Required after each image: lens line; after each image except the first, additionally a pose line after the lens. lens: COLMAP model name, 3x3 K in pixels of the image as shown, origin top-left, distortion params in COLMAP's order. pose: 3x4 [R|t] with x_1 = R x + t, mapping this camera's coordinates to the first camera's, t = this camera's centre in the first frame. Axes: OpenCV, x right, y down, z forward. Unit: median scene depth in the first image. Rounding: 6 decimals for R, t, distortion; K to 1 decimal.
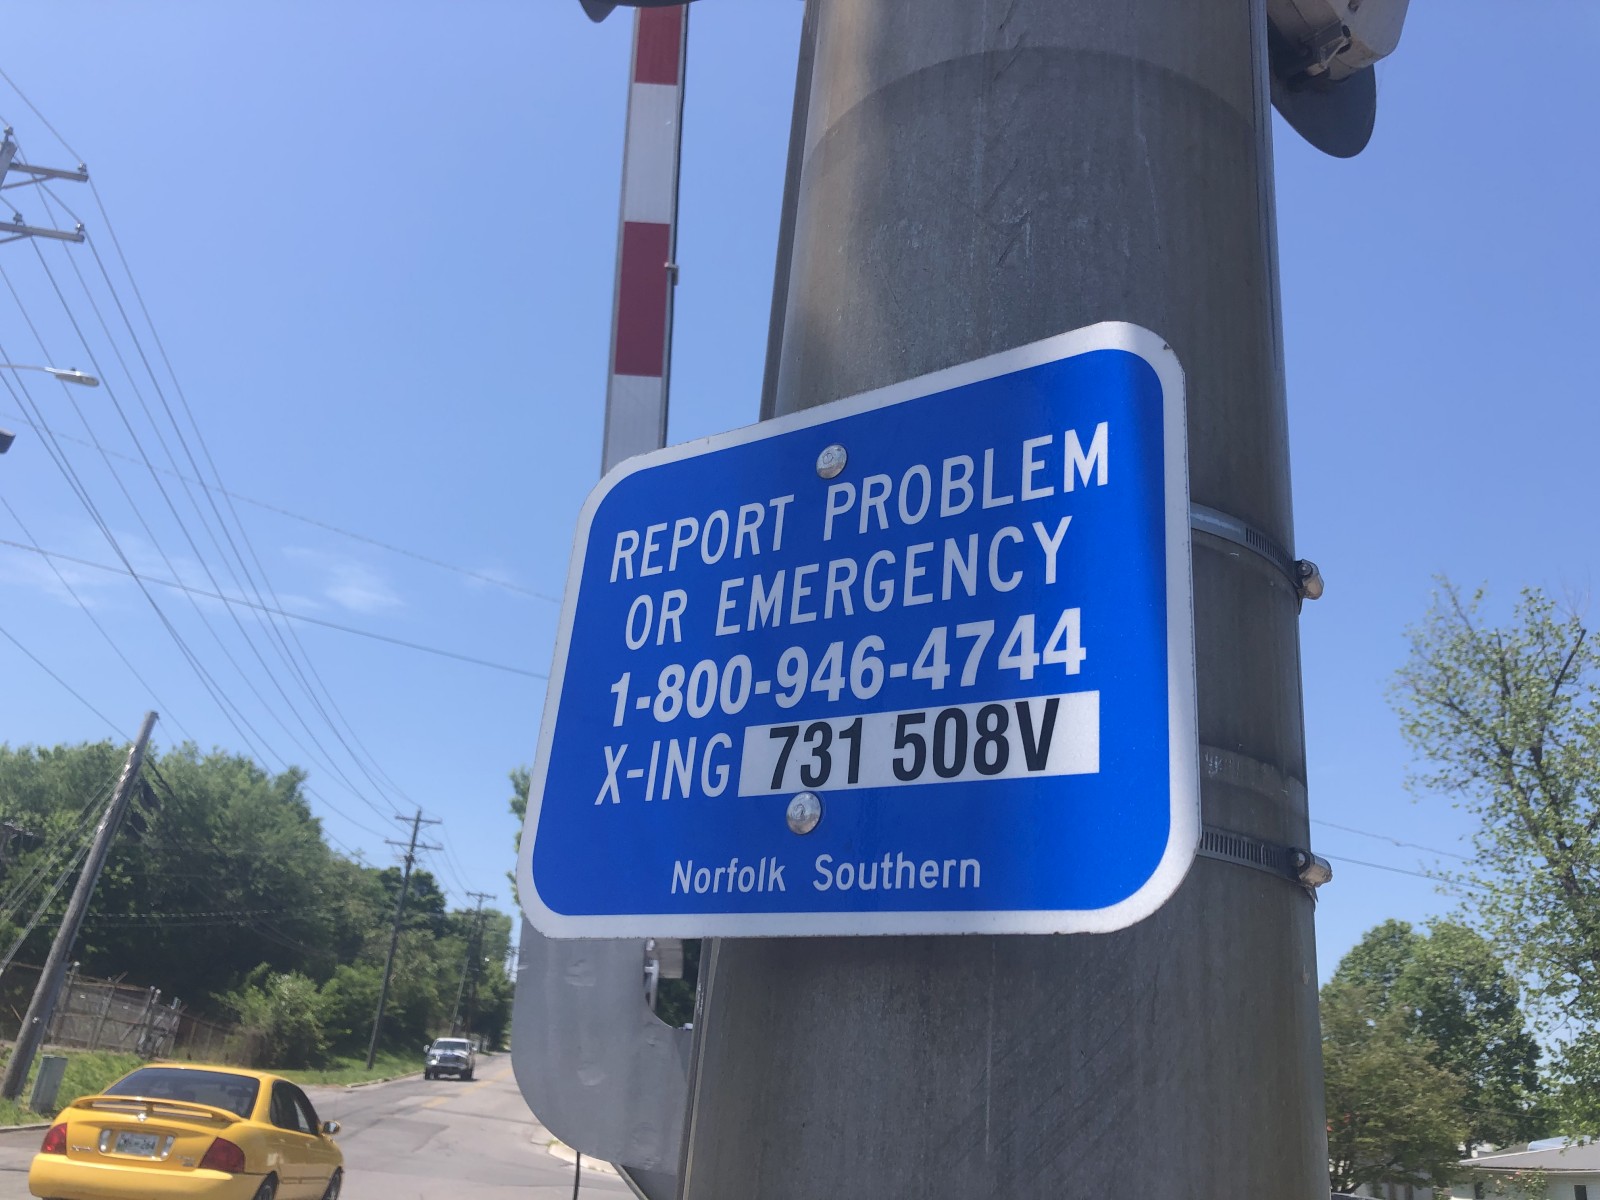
lens RADIAL K [[1375.5, 0, 804.6], [0, 1375.5, 519.6], [0, 0, 1]] dist [0.002142, 0.001800]
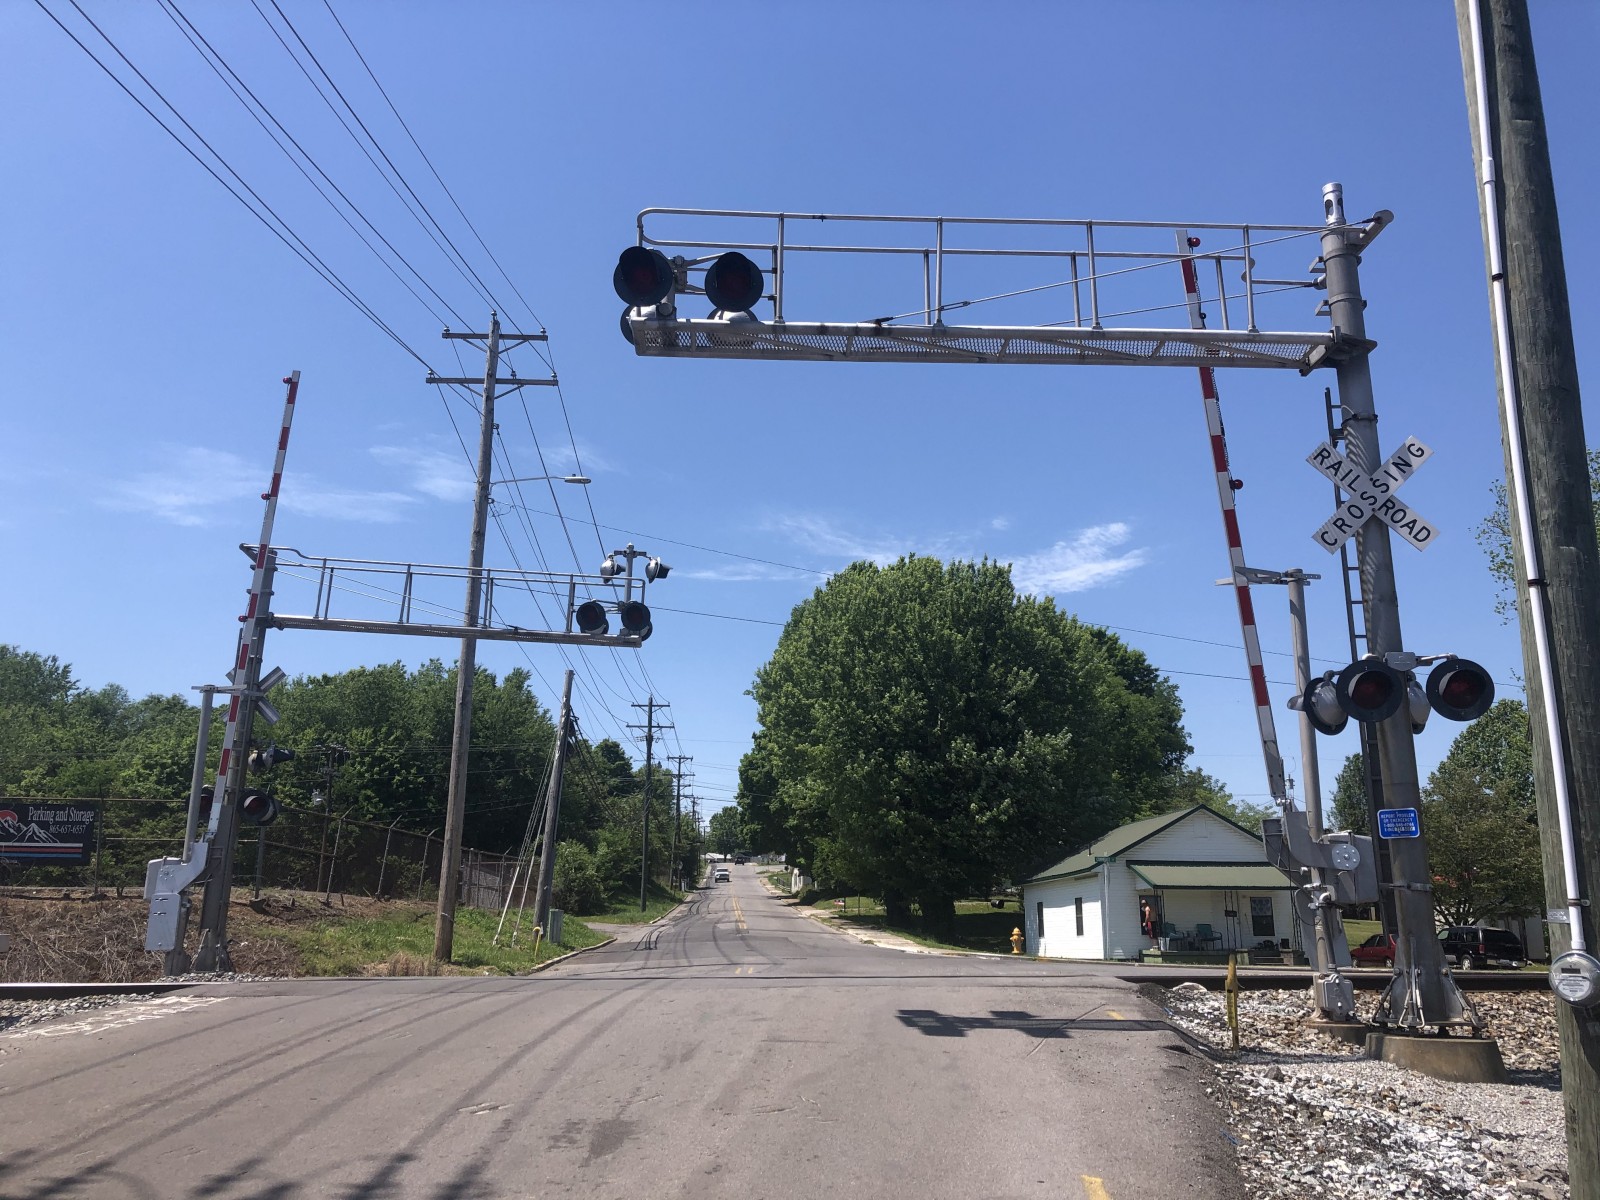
lens RADIAL K [[1371.5, 0, 814.9], [0, 1371.5, 547.1], [0, 0, 1]] dist [0.015857, -0.008647]
pose [[0.992007, -0.108768, -0.063962, -0.054150], [0.116487, 0.984262, 0.132887, -0.061009], [0.048502, -0.139276, 0.989065, -0.151239]]
